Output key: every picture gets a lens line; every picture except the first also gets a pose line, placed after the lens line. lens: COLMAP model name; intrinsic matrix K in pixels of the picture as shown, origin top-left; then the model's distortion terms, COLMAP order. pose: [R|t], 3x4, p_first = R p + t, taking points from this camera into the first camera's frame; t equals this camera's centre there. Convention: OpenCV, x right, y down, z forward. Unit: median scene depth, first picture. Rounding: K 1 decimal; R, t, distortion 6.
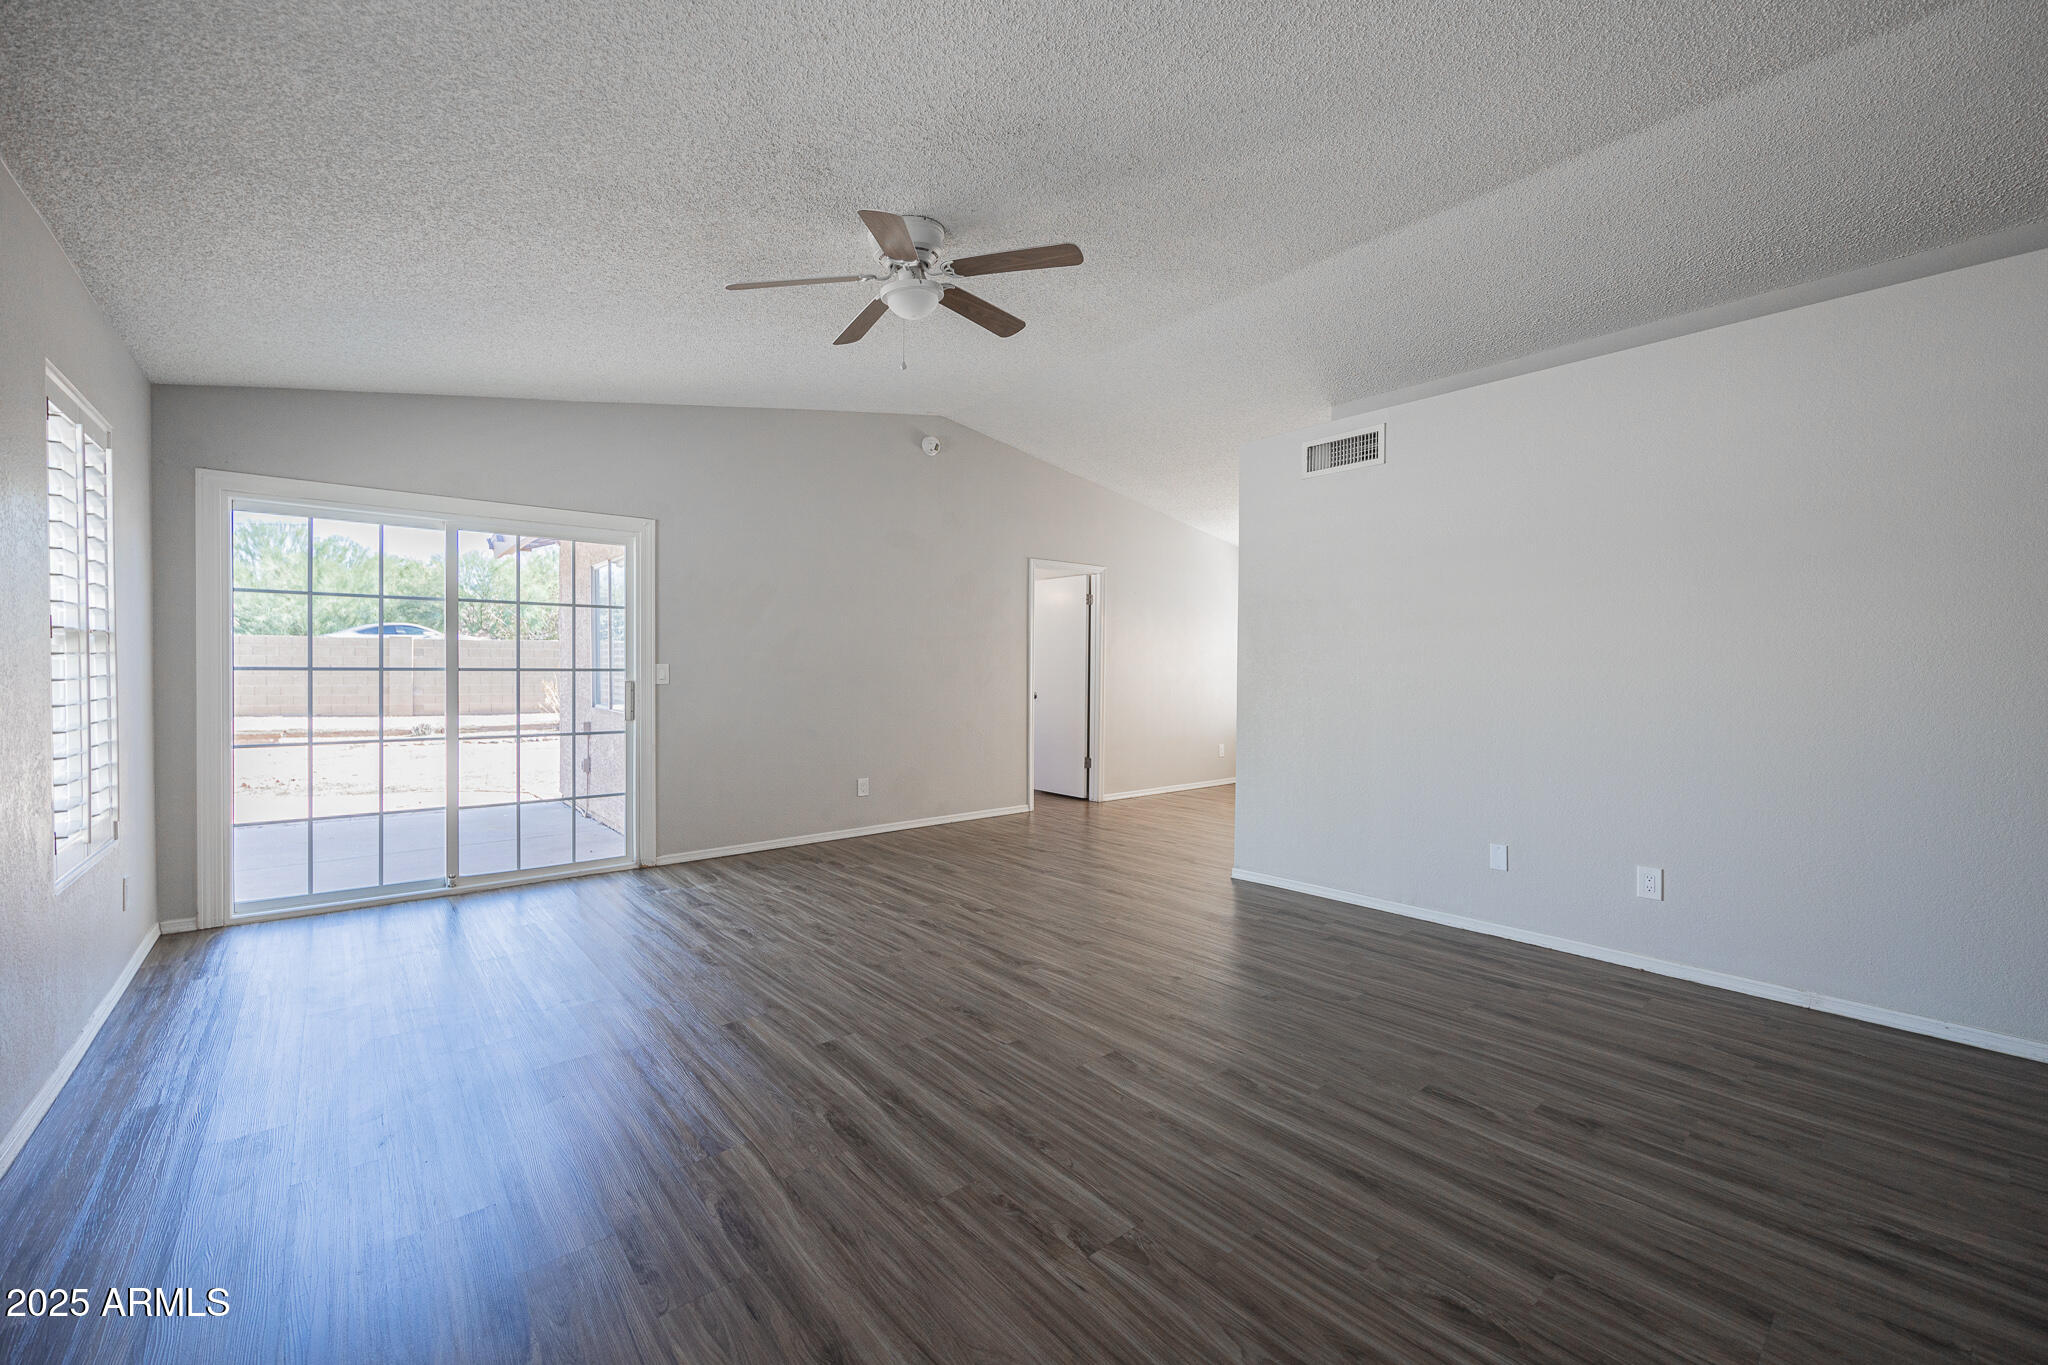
lens RADIAL K [[826.9, 0, 1024.0], [0, 826.9, 682.5], [0, 0, 1]] dist [0.002729, 0.000285]
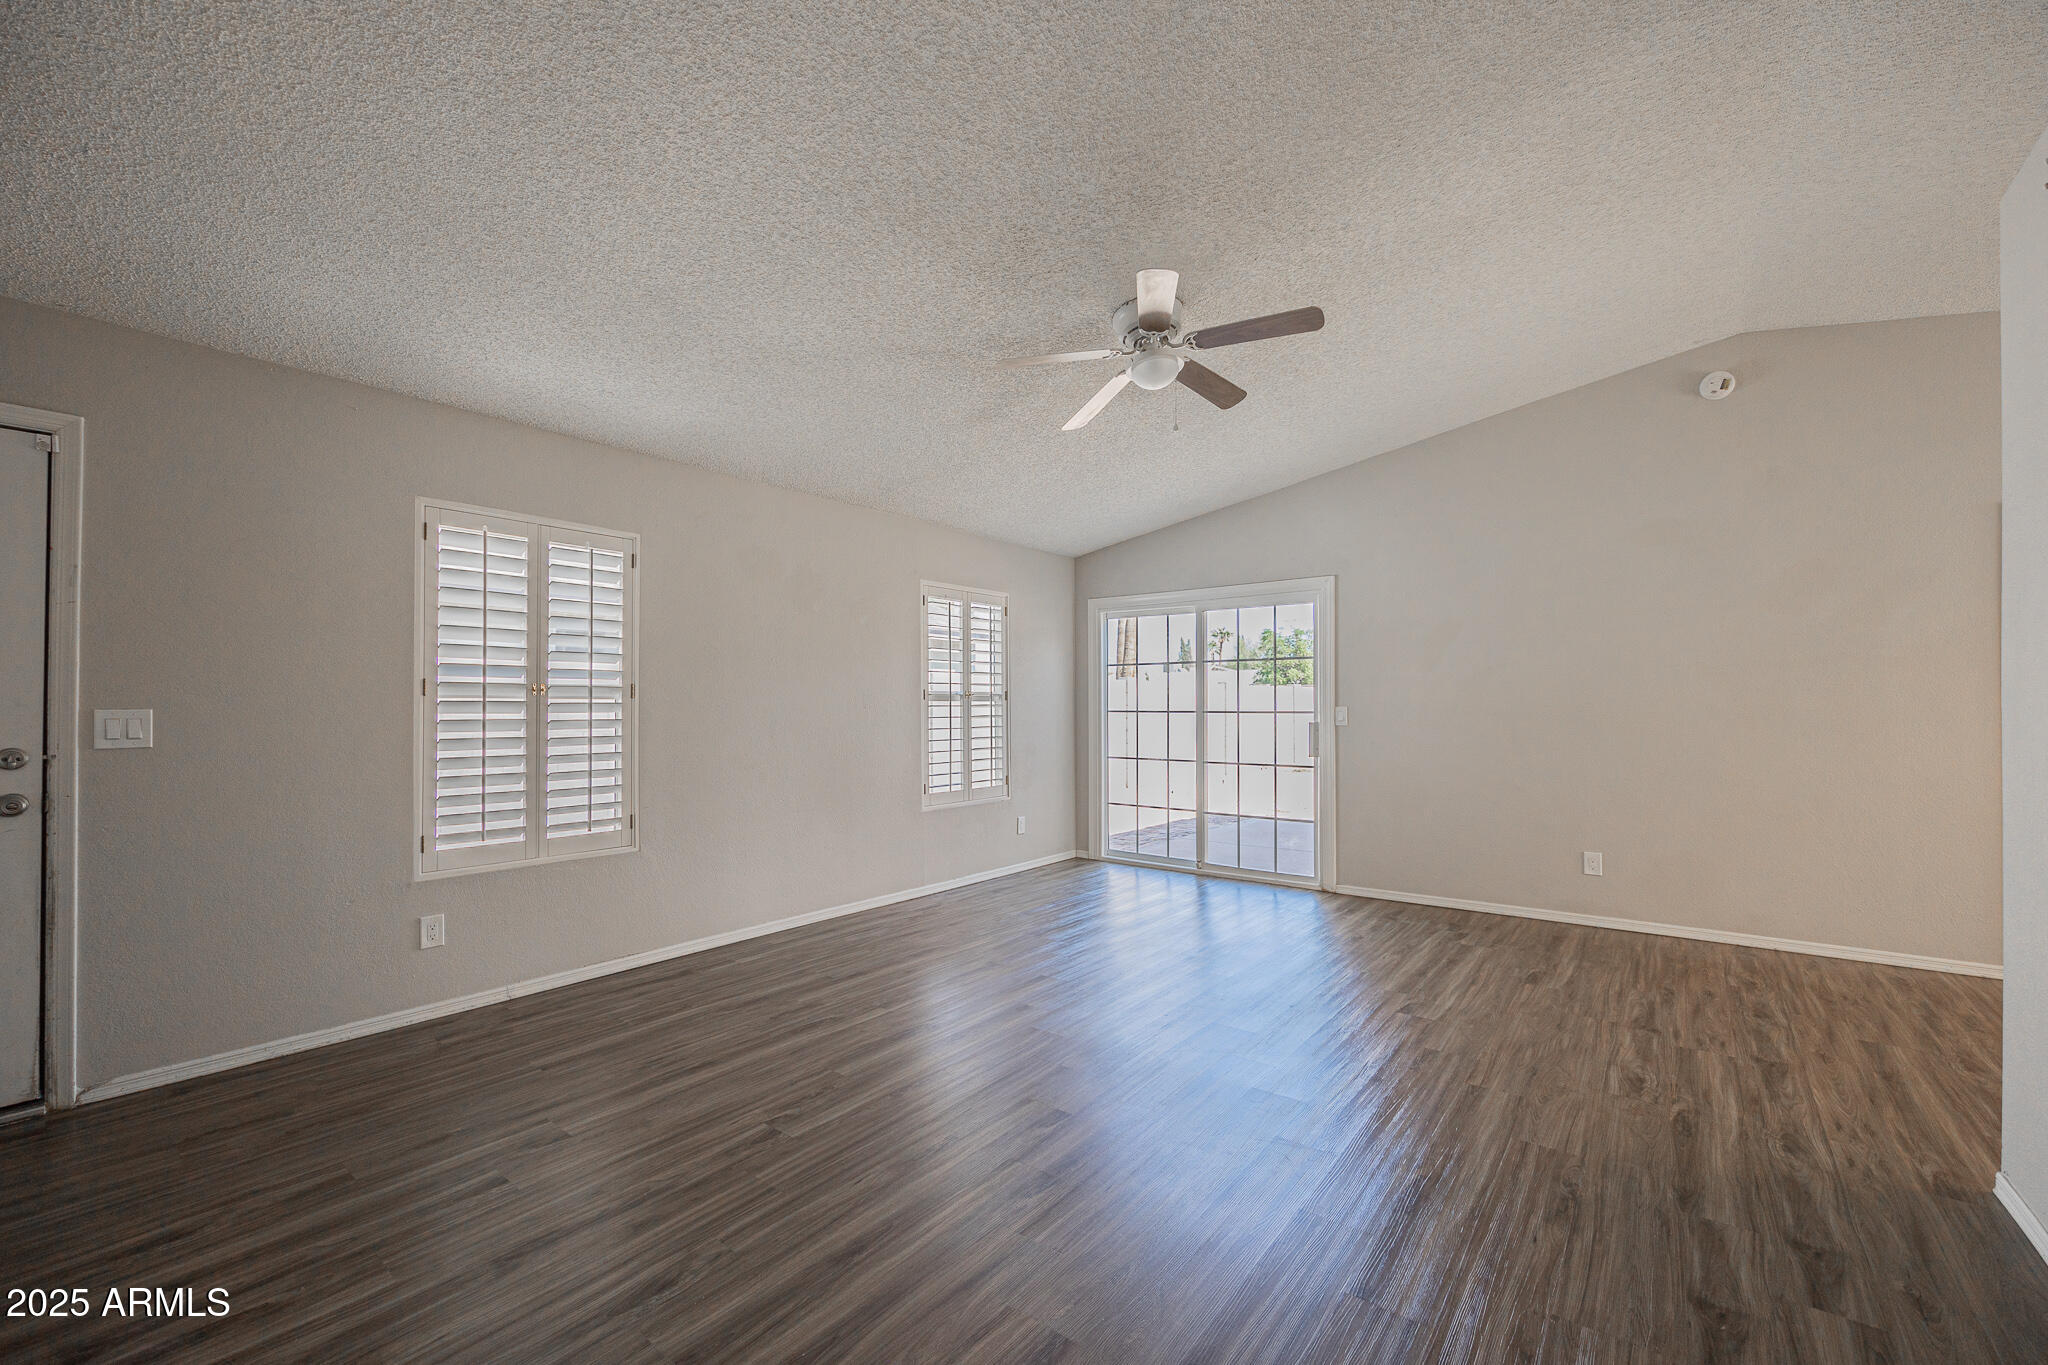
lens RADIAL K [[825.1, 0, 1031.8], [0, 825.1, 683.5], [0, 0, 1]] dist [-0.004160, -0.000018]
pose [[0.204543, -0.032163, -0.978329, 0.601853], [-0.012552, 0.999292, -0.035477, -0.010277], [0.978777, 0.019536, 0.203994, 0.431391]]
